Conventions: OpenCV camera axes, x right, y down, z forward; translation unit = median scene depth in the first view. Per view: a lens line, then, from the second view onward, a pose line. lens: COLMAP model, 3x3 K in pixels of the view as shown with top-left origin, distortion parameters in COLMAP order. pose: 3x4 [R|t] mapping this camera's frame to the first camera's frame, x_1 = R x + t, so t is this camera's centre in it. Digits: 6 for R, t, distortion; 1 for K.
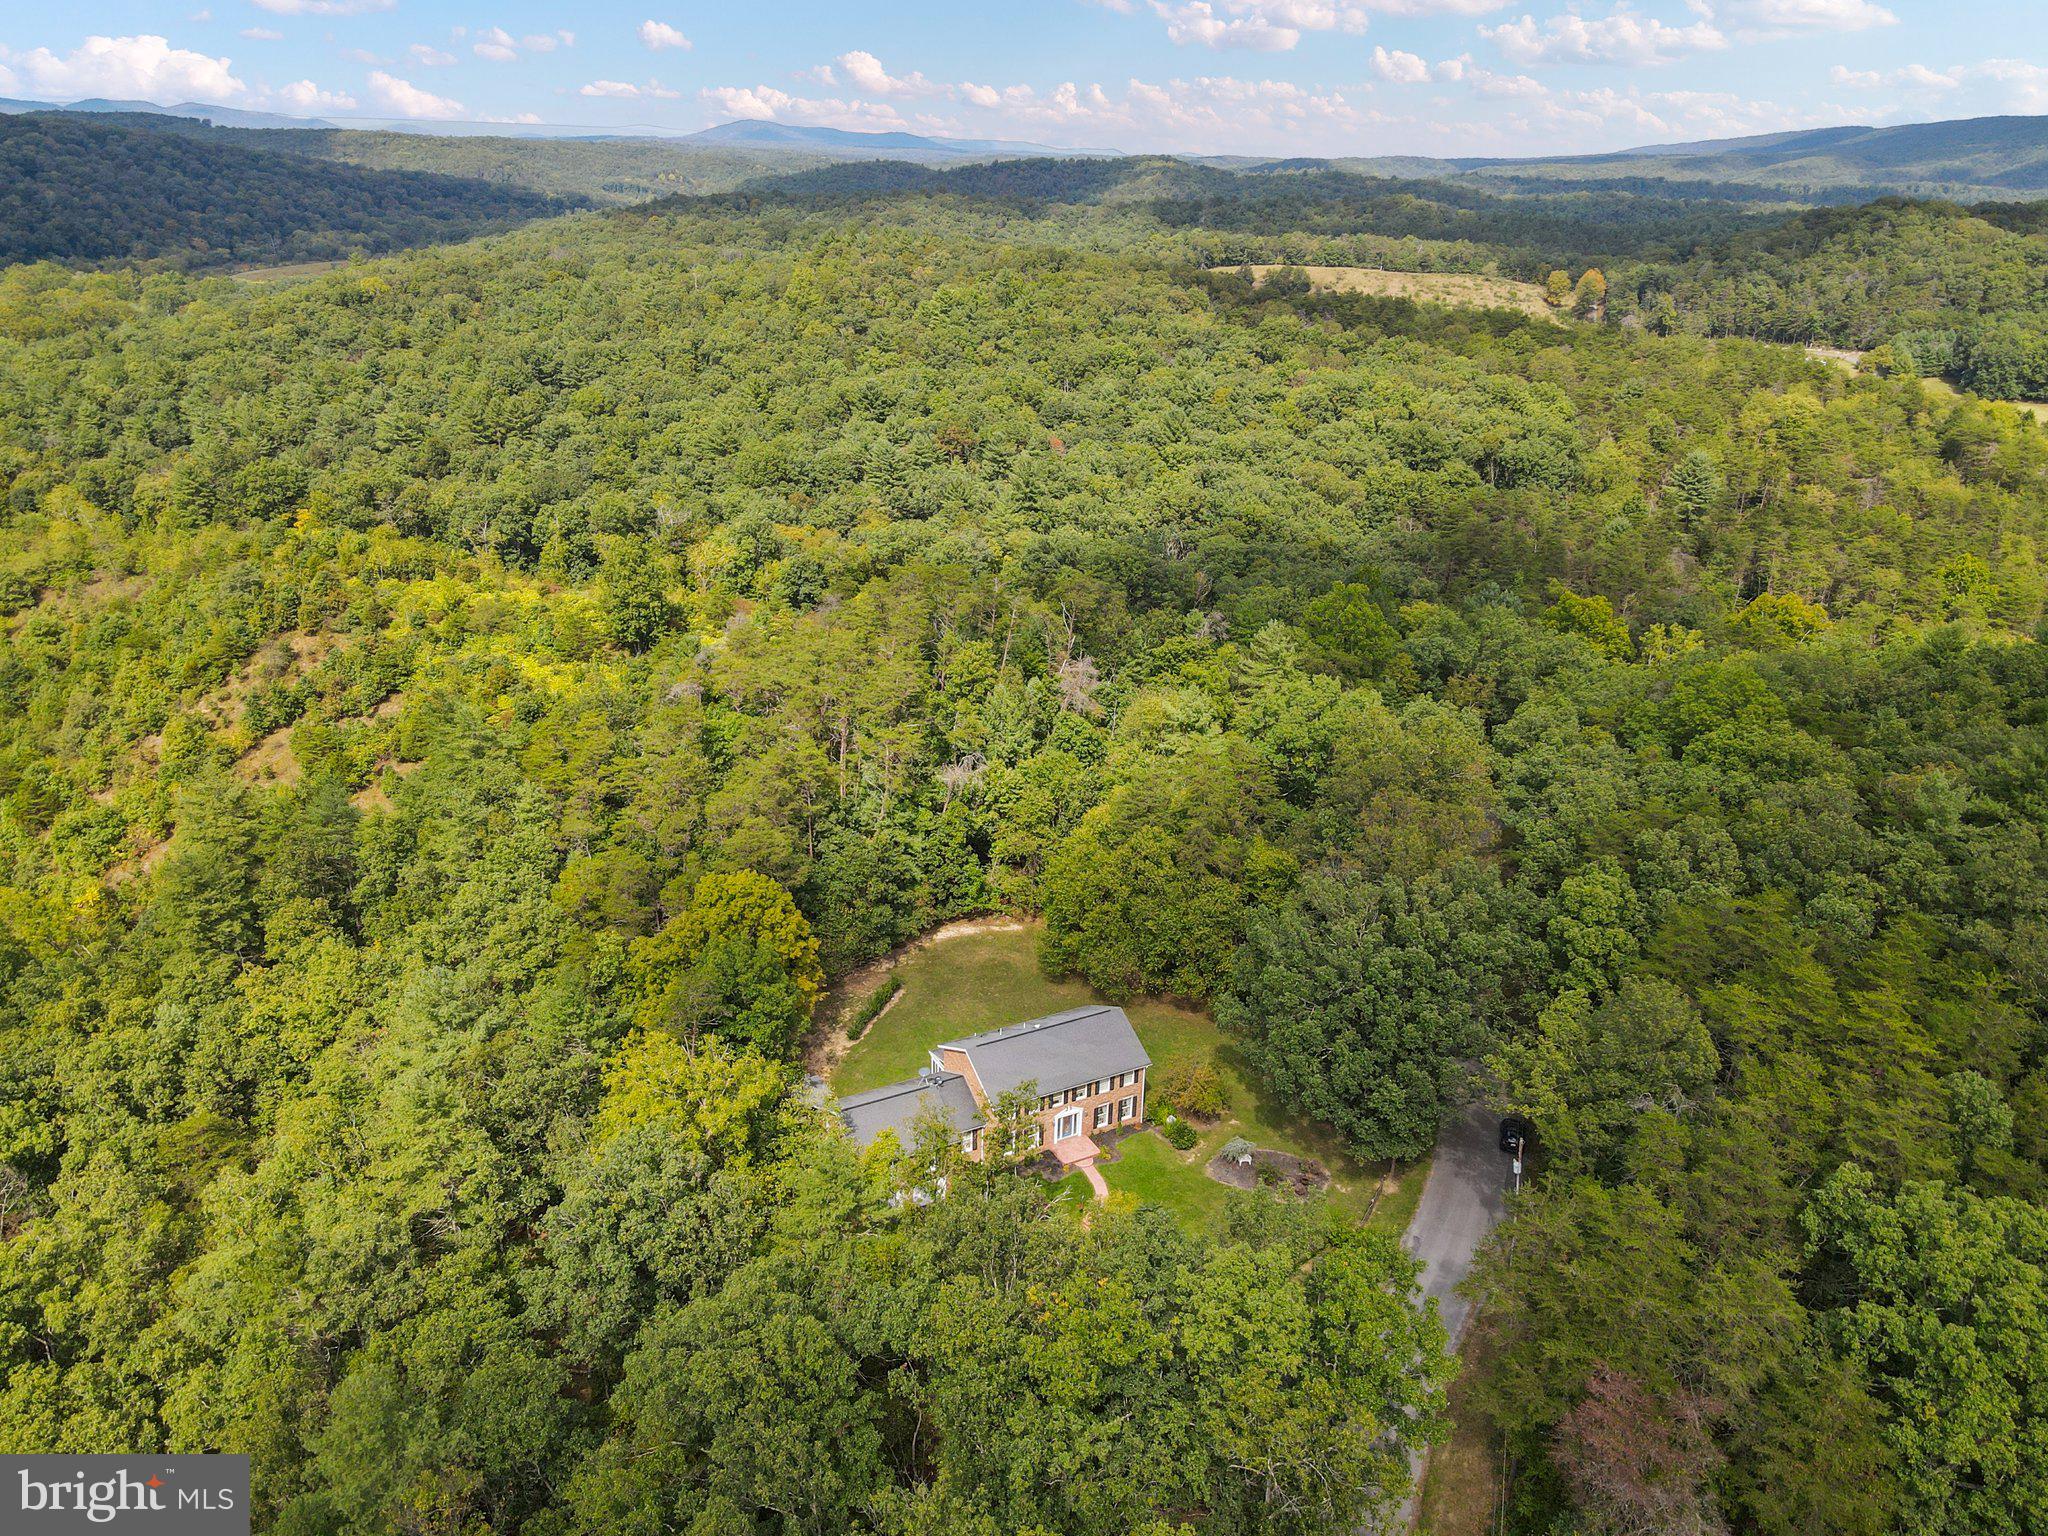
lens RADIAL K [[1481.5, 0, 1020.4], [0, 1481.5, 772.6], [0, 0, 1]] dist [0.012013, 0.021700]
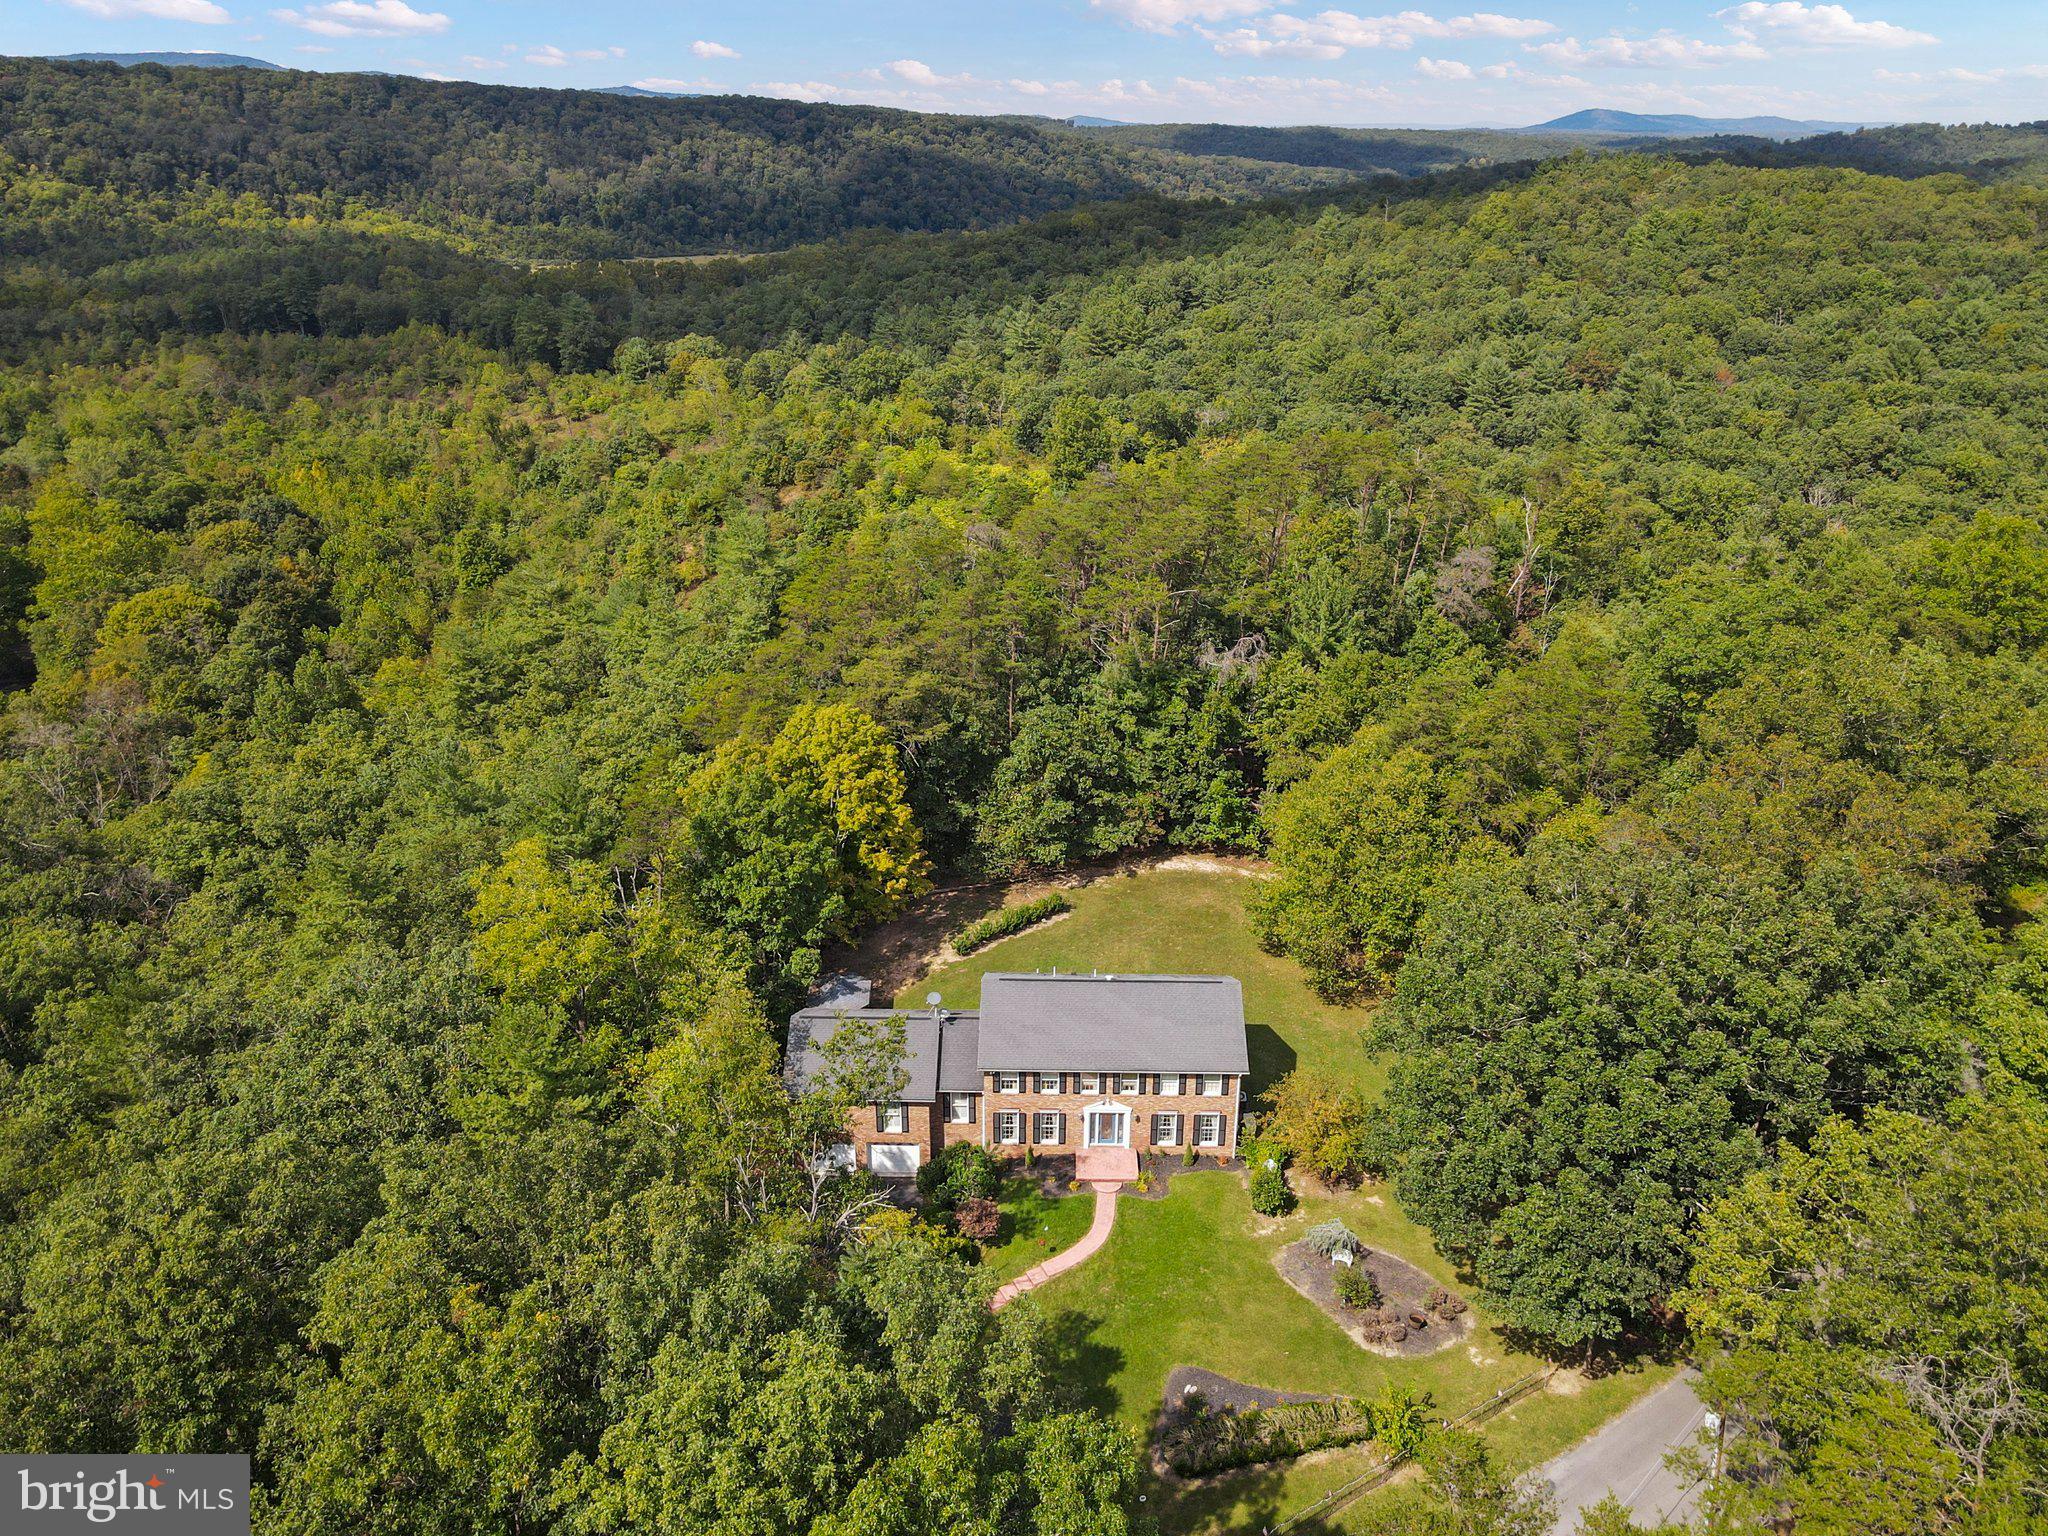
lens RADIAL K [[1481.5, 0, 1034.7], [0, 1481.5, 767.1], [0, 0, 1]] dist [0.012013, 0.021700]
pose [[0.877448, 0.167786, -0.449369, 0.219117], [-0.168801, 0.984912, 0.038144, 0.042918], [0.448988, 0.042385, 0.892532, 0.289419]]
